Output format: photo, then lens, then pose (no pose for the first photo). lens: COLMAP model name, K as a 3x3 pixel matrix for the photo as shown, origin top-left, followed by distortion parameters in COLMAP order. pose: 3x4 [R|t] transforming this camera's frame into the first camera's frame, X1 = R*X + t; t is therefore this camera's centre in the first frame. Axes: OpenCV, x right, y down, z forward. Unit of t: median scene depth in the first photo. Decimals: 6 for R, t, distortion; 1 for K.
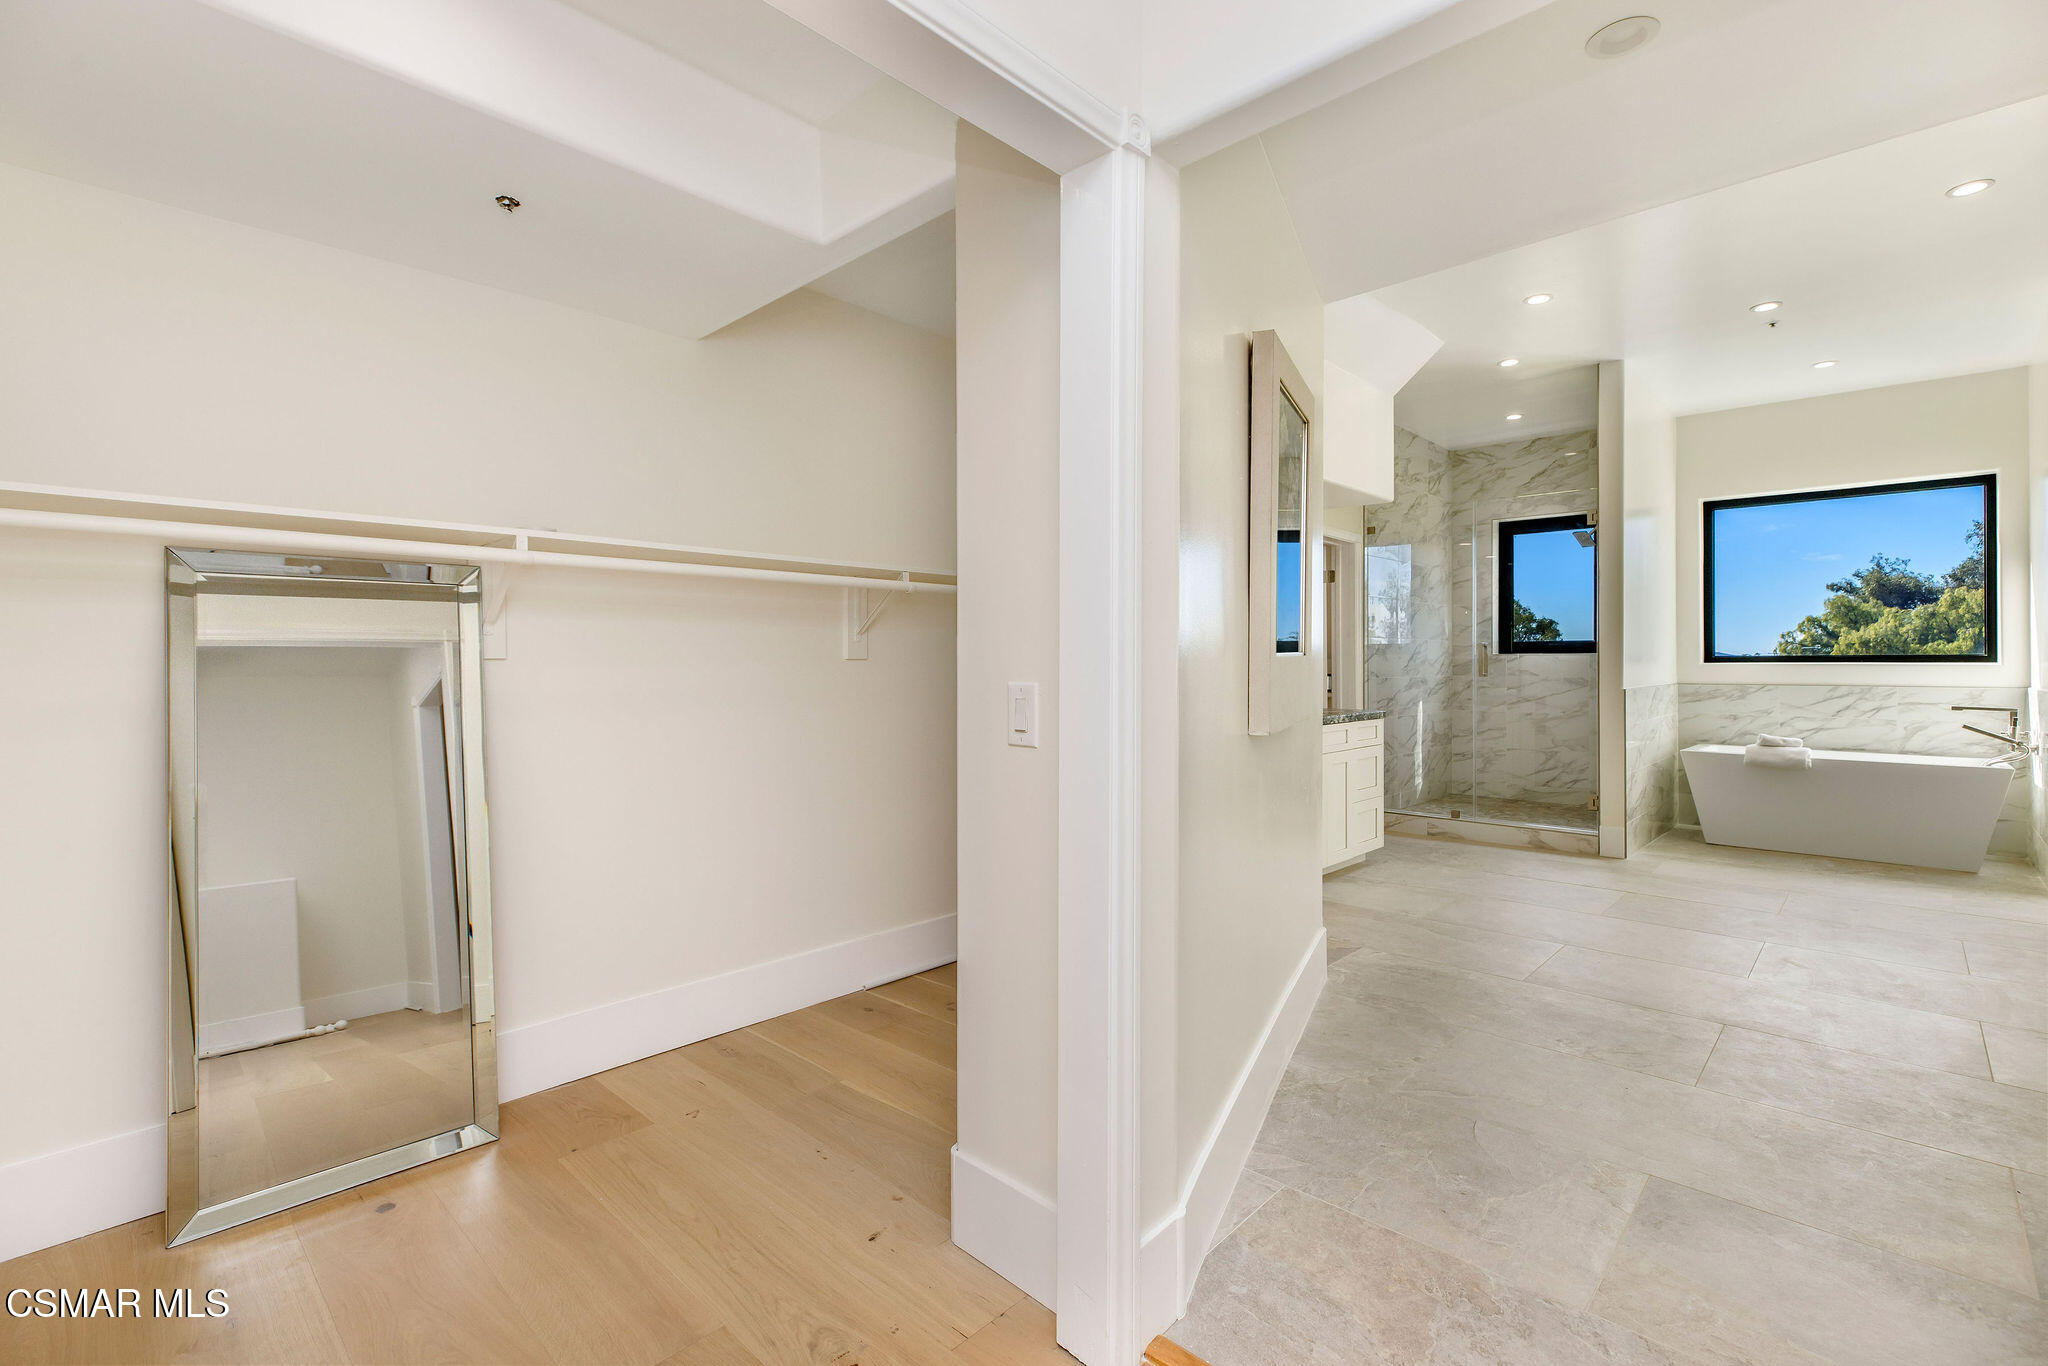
lens RADIAL K [[928.6, 0, 1018.3], [0, 928.6, 662.8], [0, 0, 1]] dist [0.003040, -0.000714]
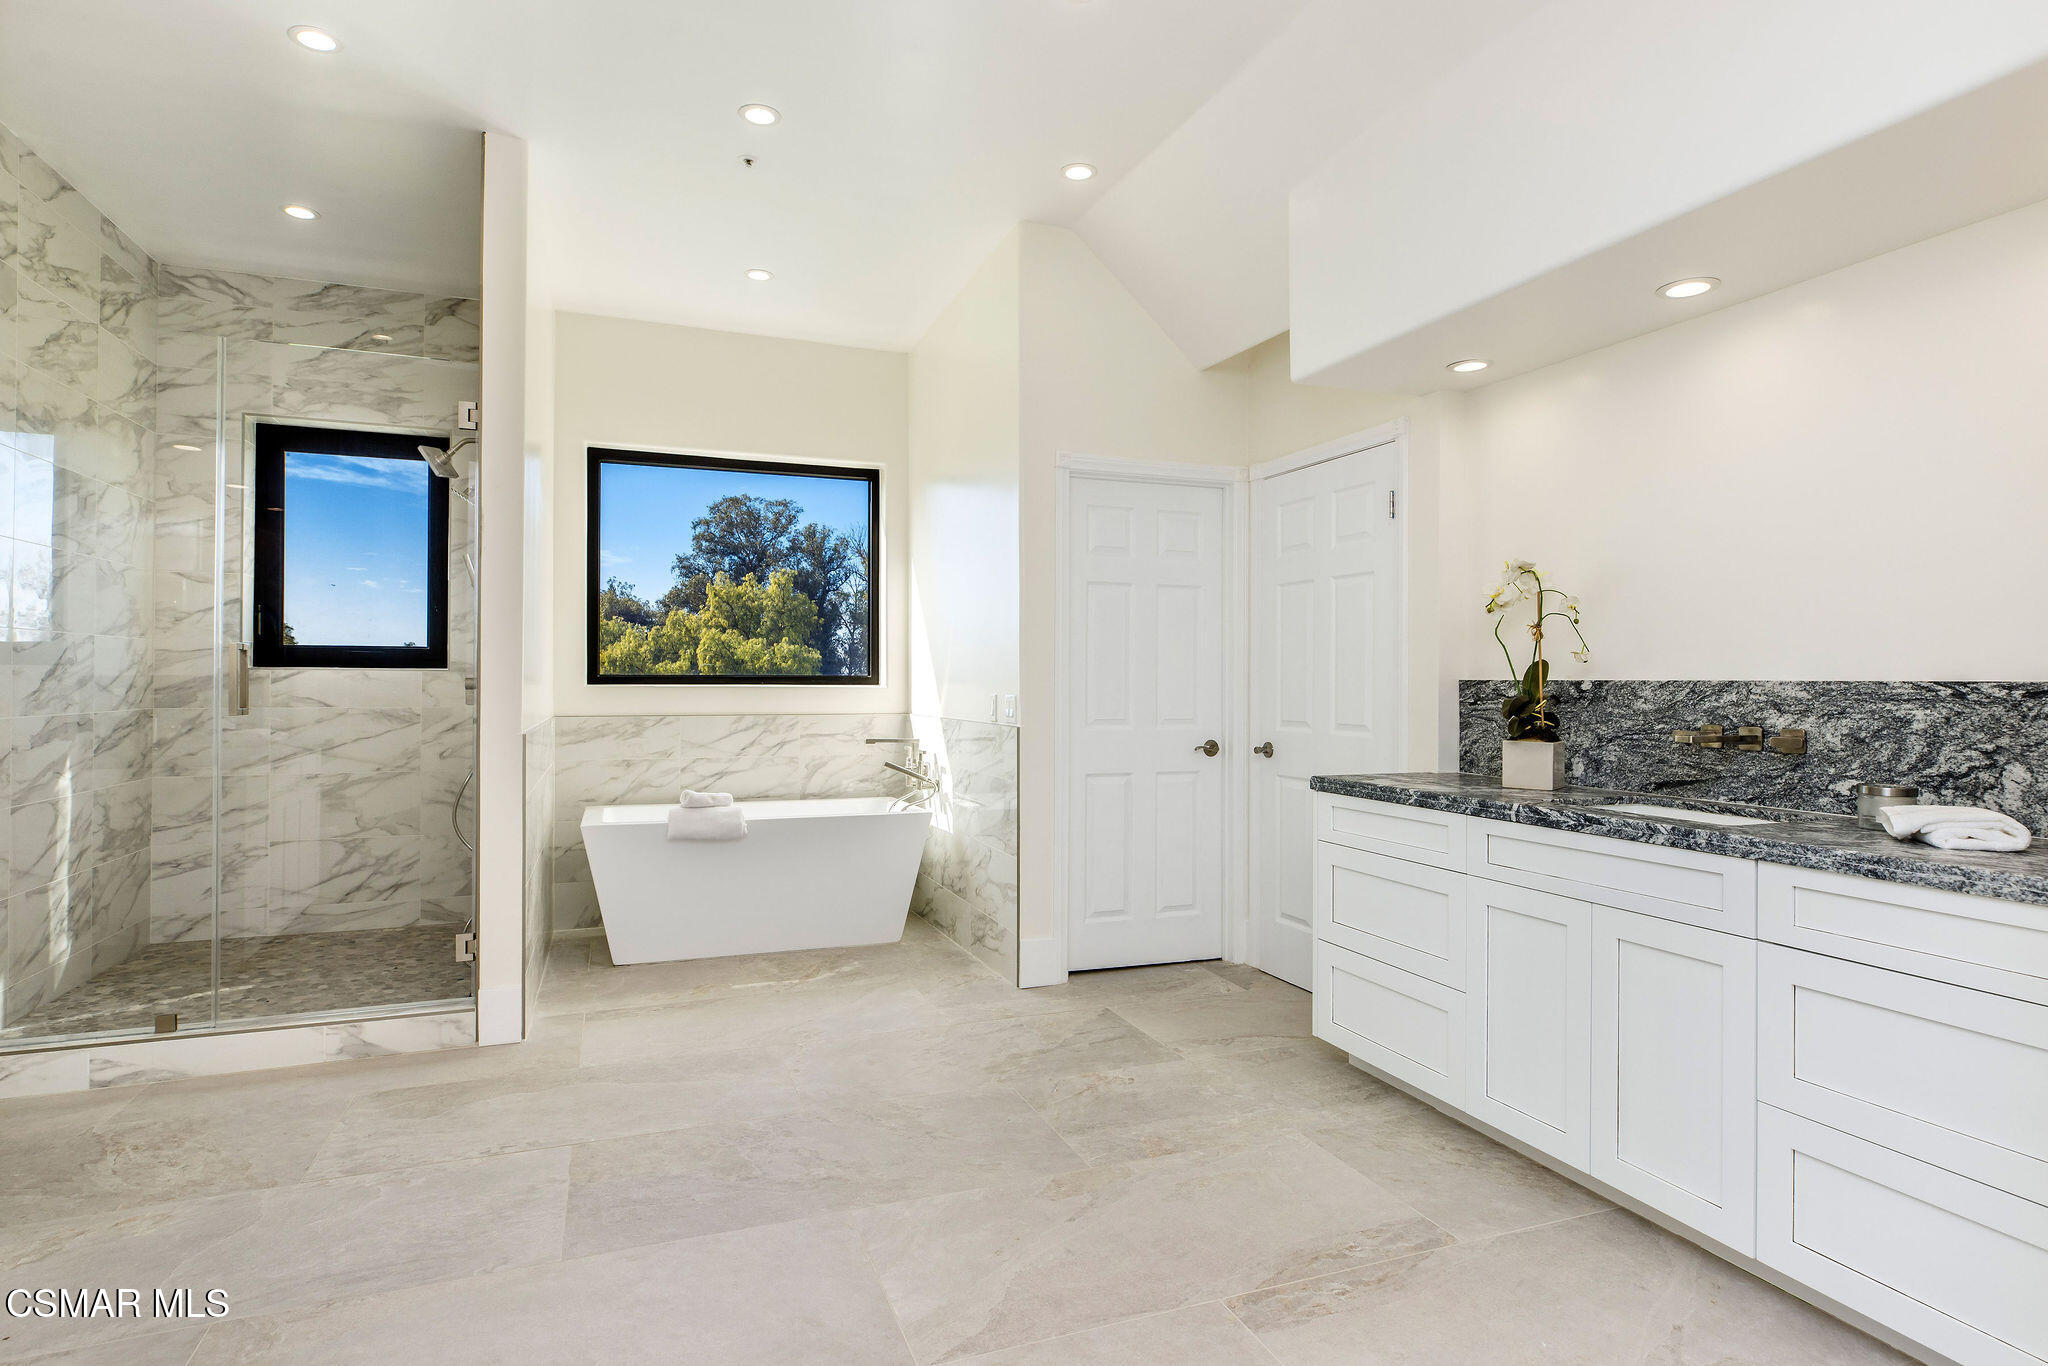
lens RADIAL K [[1092.5, 0, 1028.2], [0, 1092.5, 672.7], [0, 0, 1]] dist [0.004914, -0.000249]
pose [[0.432303, 0.009680, 0.901676, 0.144437], [-0.004312, 0.999953, -0.008668, -0.002772], [-0.901718, -0.000141, 0.432325, 0.333677]]
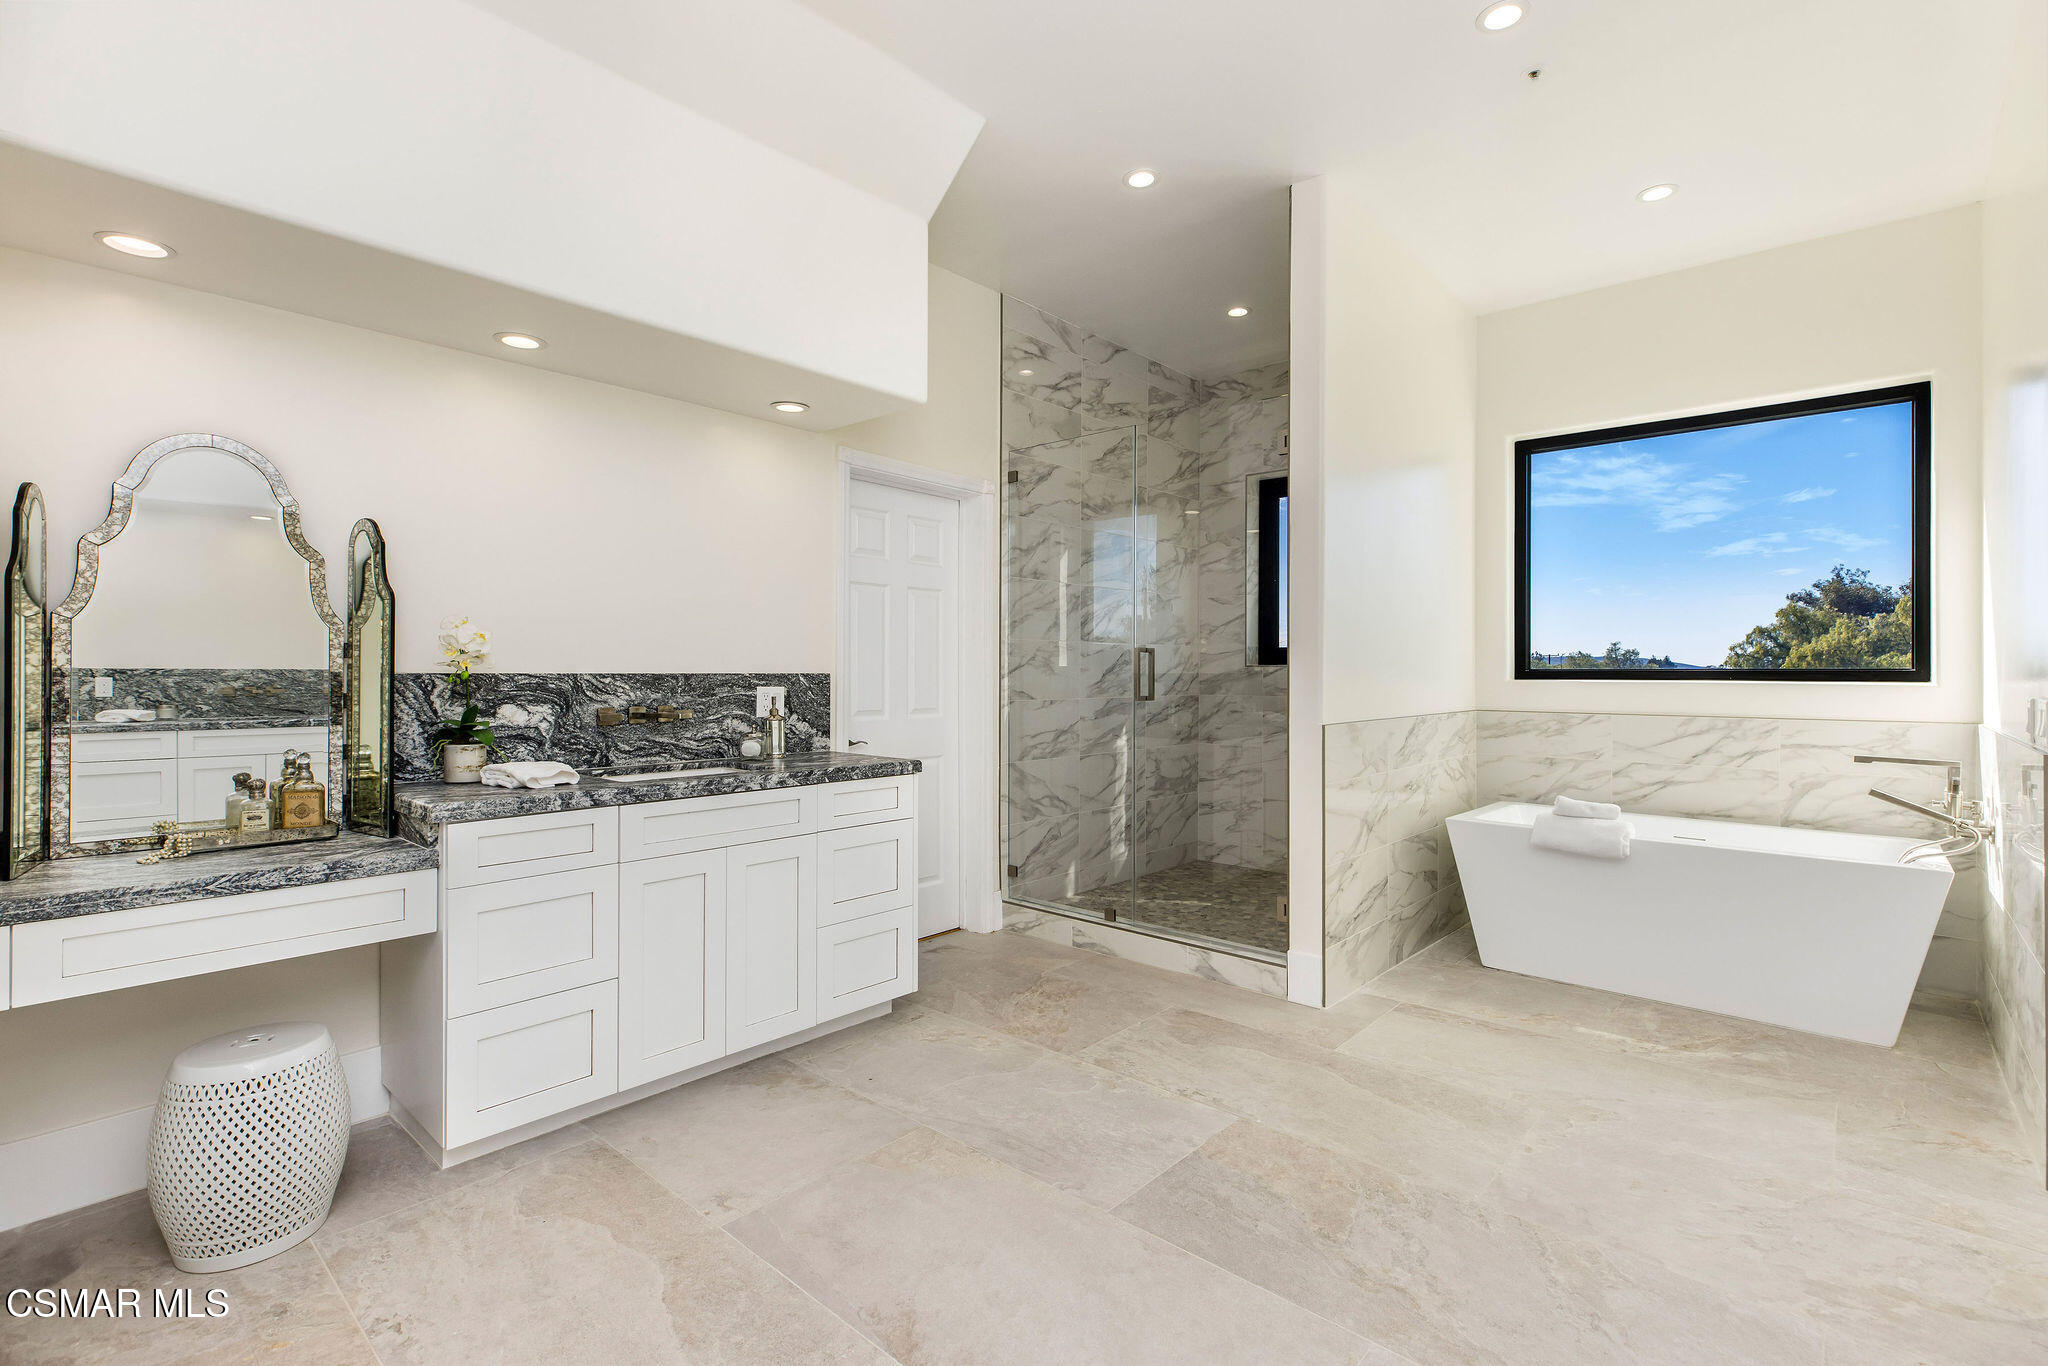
lens RADIAL K [[928.6, 0, 1026.7], [0, 928.6, 671.0], [0, 0, 1]] dist [0.003040, -0.000714]
pose [[0.999661, 0.004087, 0.025706, 0.332501], [-0.004070, 0.999991, -0.000690, -0.003791], [-0.025708, 0.000585, 0.999669, 0.303462]]
